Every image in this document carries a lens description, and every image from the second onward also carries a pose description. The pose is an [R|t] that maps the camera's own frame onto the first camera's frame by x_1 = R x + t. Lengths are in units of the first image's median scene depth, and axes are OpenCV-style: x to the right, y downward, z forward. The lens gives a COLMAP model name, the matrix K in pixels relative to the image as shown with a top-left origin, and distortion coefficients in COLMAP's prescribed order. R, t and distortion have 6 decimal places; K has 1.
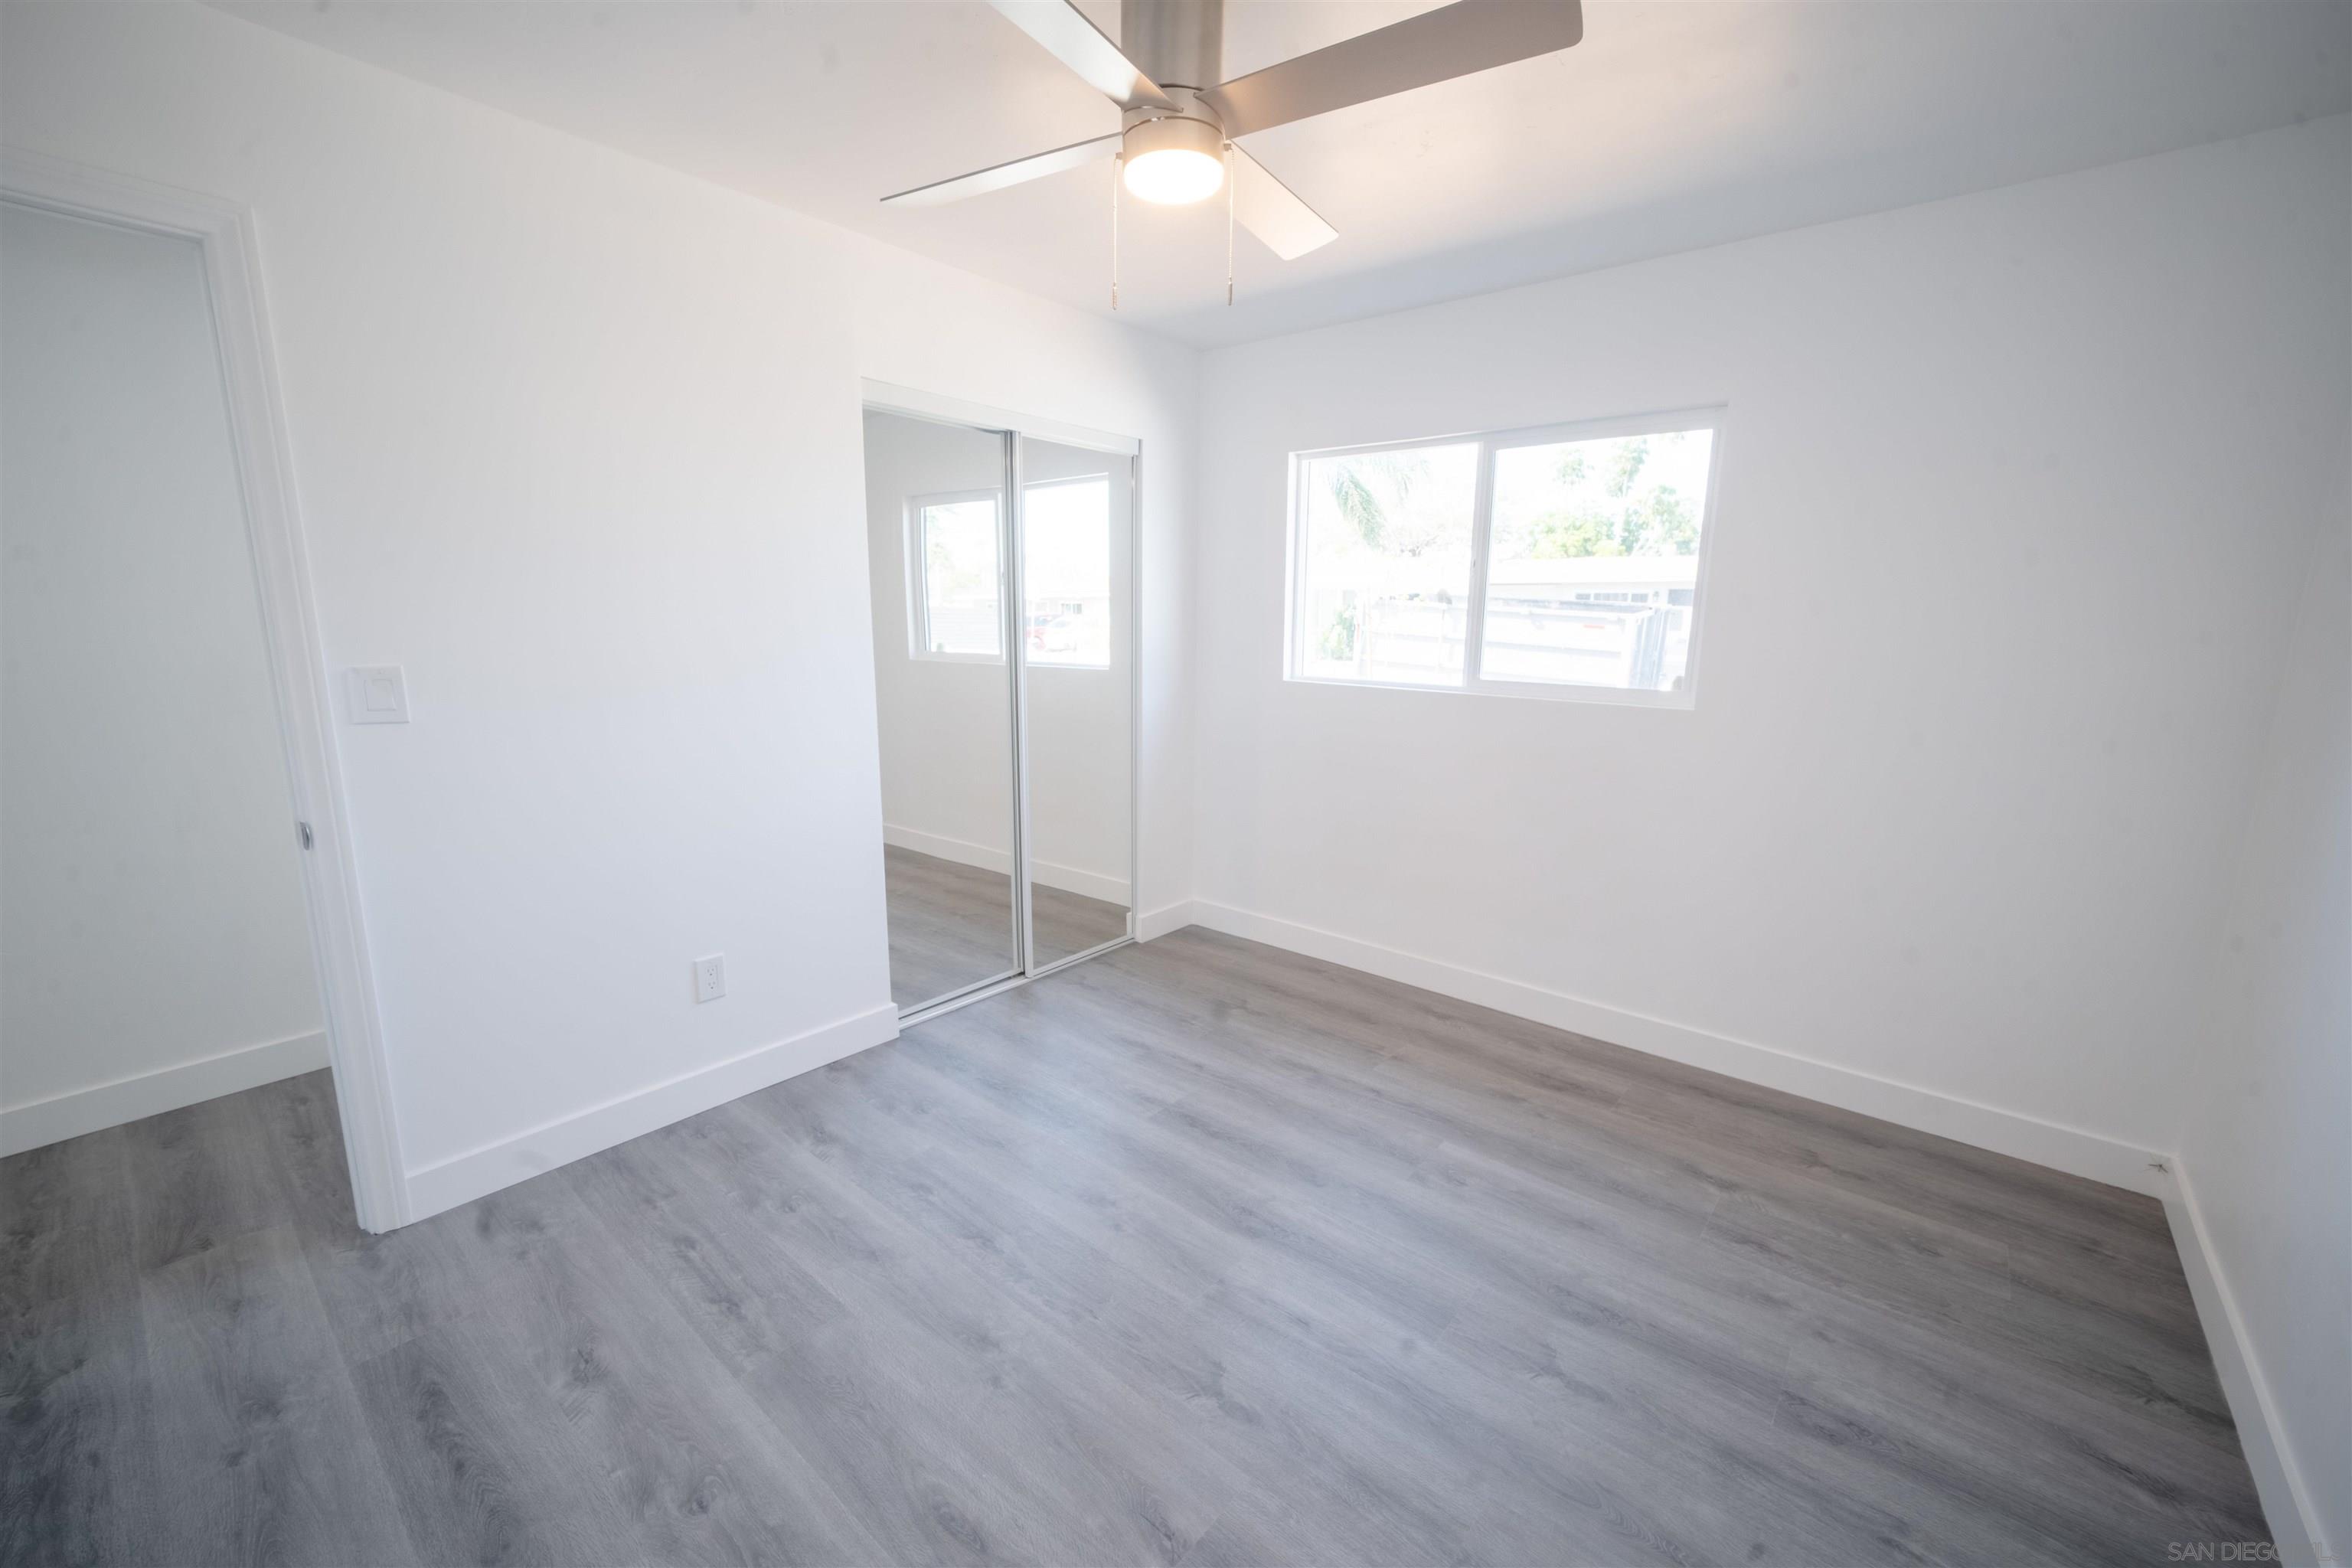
lens RADIAL K [[937.0, 0, 1170.1], [0, 937.0, 787.2], [0, 0, 1]] dist [-0.004849, 0.000644]
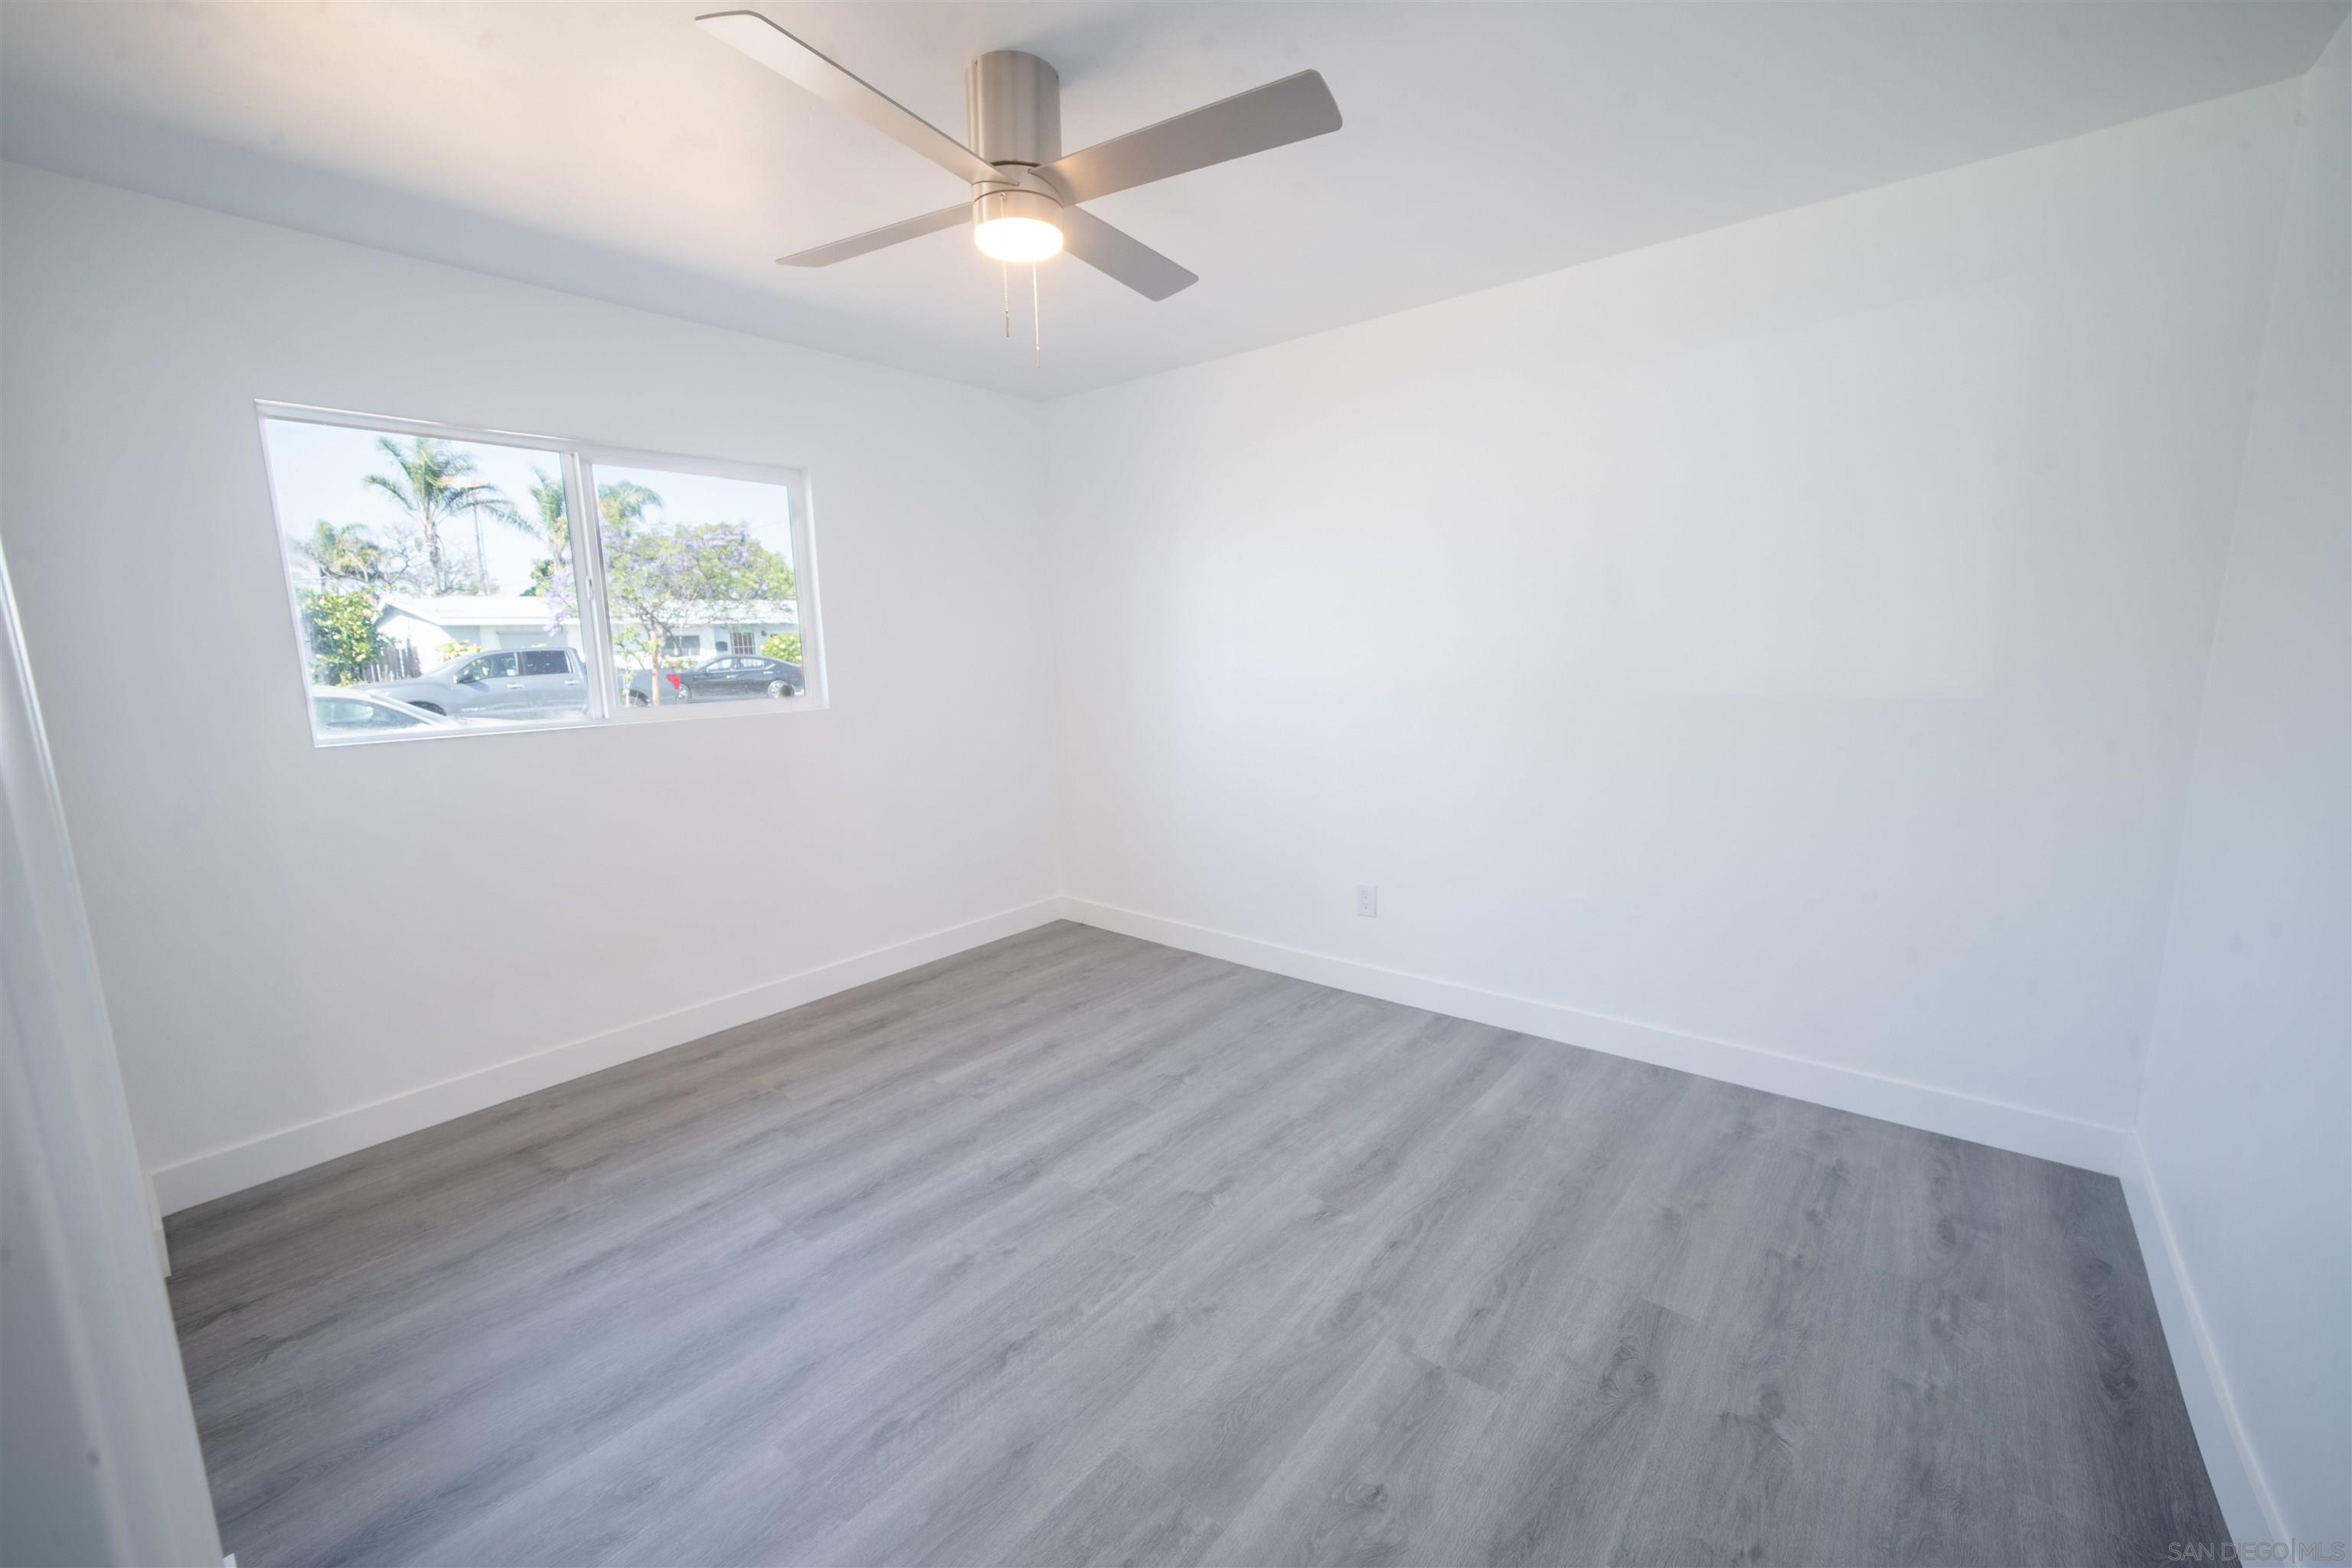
lens RADIAL K [[937.0, 0, 1170.1], [0, 937.0, 787.2], [0, 0, 1]] dist [-0.004849, 0.000644]
pose [[-0.006047, -0.169484, 0.985514, -0.972863], [0.210477, 0.963239, 0.166944, -0.129002], [-0.977580, 0.208438, 0.029848, 0.732317]]
